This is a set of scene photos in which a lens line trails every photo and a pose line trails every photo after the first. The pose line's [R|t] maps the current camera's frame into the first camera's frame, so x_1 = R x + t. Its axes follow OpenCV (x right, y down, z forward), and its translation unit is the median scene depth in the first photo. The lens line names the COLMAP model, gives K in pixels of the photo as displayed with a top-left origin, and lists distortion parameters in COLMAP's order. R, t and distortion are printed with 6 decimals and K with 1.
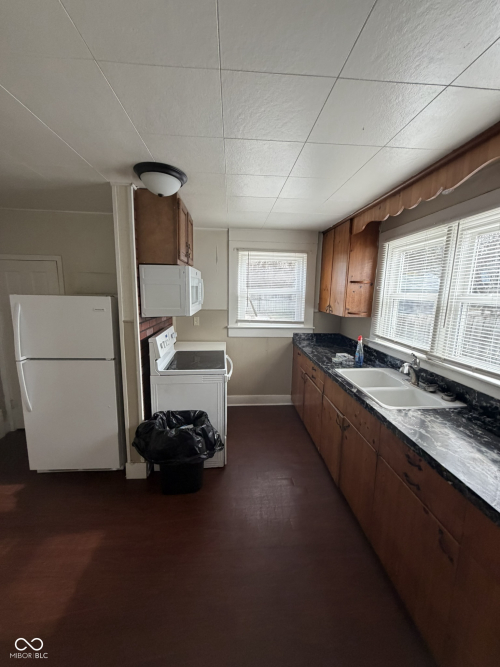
lens RADIAL K [[267.8, 0, 250.6], [0, 267.8, 332.0], [0, 0, 1]] dist [0.017582, 0.000040]
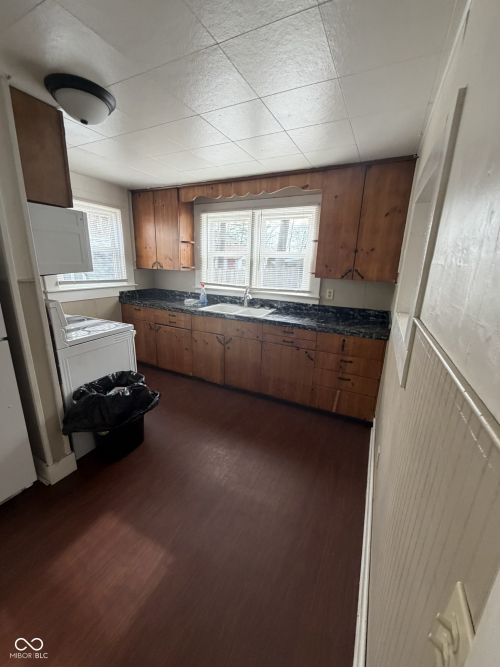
lens RADIAL K [[267.8, 0, 244.4], [0, 267.8, 334.1], [0, 0, 1]] dist [0.017582, 0.000040]
pose [[0.517213, -0.229704, 0.824456, -0.488768], [0.116308, 0.973238, 0.198193, 0.014409], [-0.847917, -0.006617, 0.530088, 0.068509]]
